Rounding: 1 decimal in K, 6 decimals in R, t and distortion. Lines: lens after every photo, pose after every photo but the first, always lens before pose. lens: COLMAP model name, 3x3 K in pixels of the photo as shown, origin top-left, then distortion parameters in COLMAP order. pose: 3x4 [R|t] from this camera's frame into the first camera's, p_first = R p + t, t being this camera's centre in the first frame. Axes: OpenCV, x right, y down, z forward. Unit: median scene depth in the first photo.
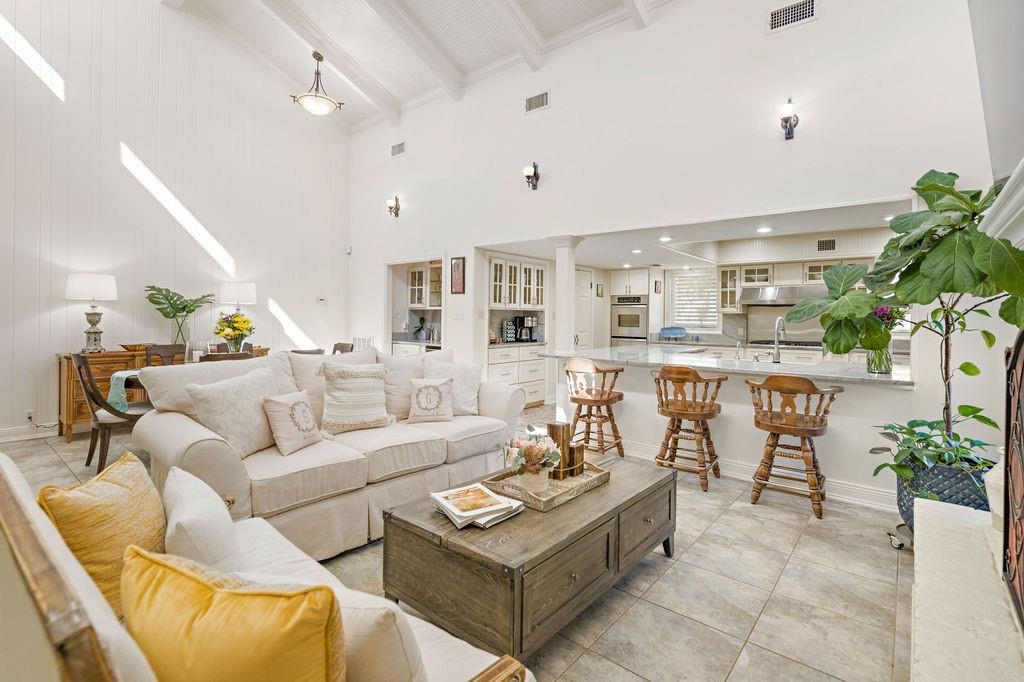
lens RADIAL K [[483.9, 0, 517.3], [0, 483.9, 318.0], [0, 0, 1]] dist [-0.000489, 0.000042]
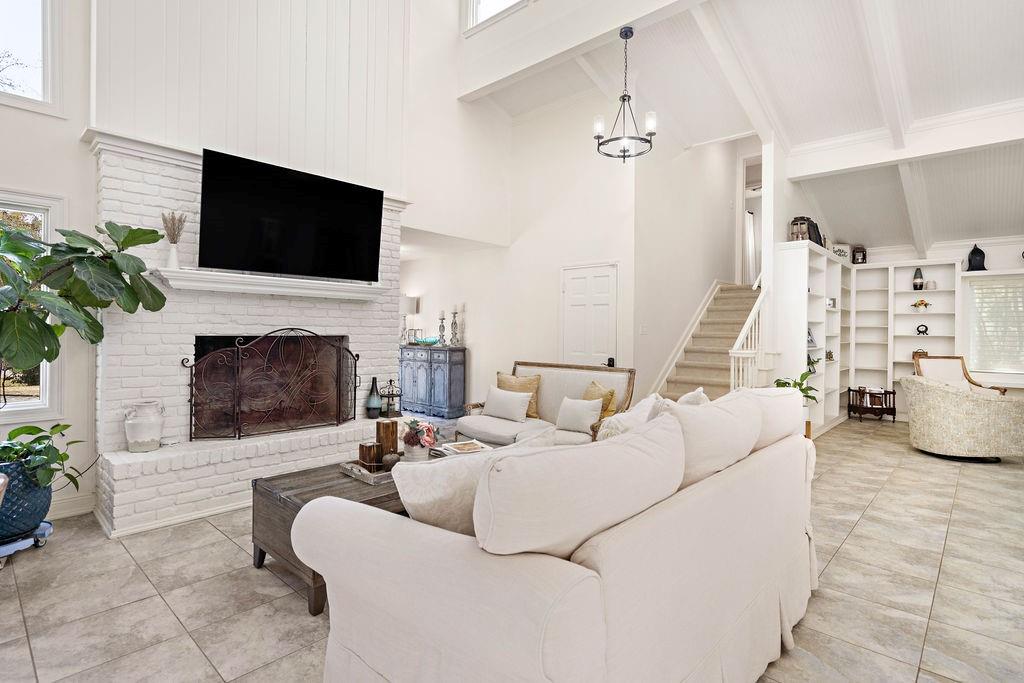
lens RADIAL K [[512.3, 0, 513.6], [0, 512.3, 327.7], [0, 0, 1]] dist [0.034411, 0.000058]
pose [[-0.997701, -0.017767, 0.065405, -0.111322], [-0.017986, 0.999834, -0.002764, -0.002155], [-0.065345, -0.003934, -0.997855, 0.837785]]
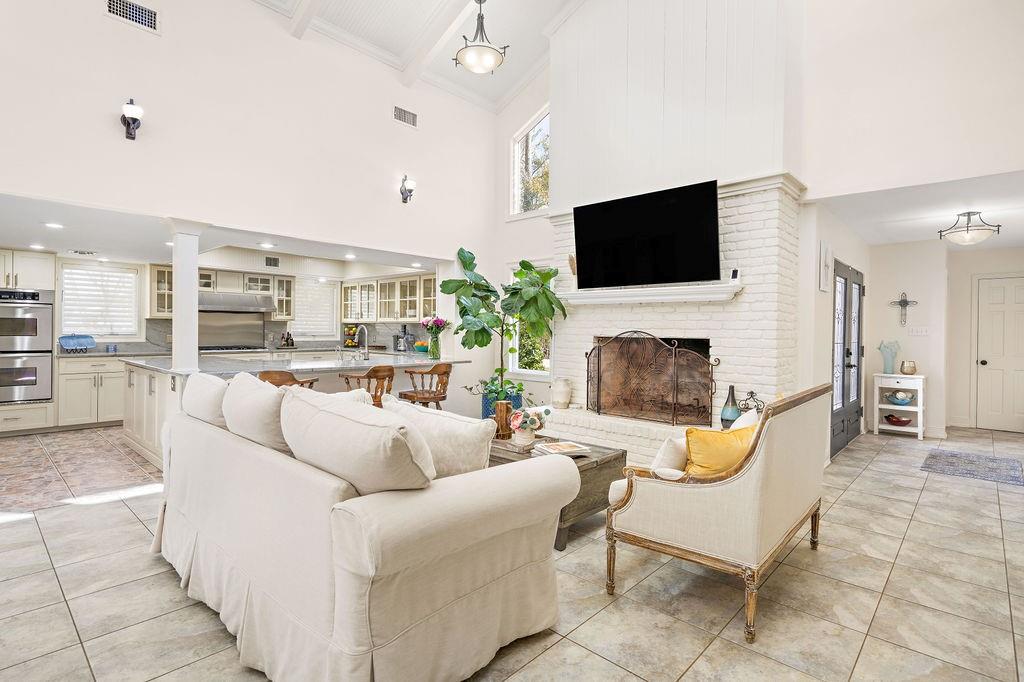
lens RADIAL K [[488.3, 0, 514.9], [0, 488.3, 341.2], [0, 0, 1]] dist [-0.002830, -0.000478]
pose [[0.036205, -0.036751, 0.998668, -0.513952], [-0.009570, 0.999265, 0.037119, -0.008088], [-0.999299, -0.010901, 0.035827, 0.362131]]
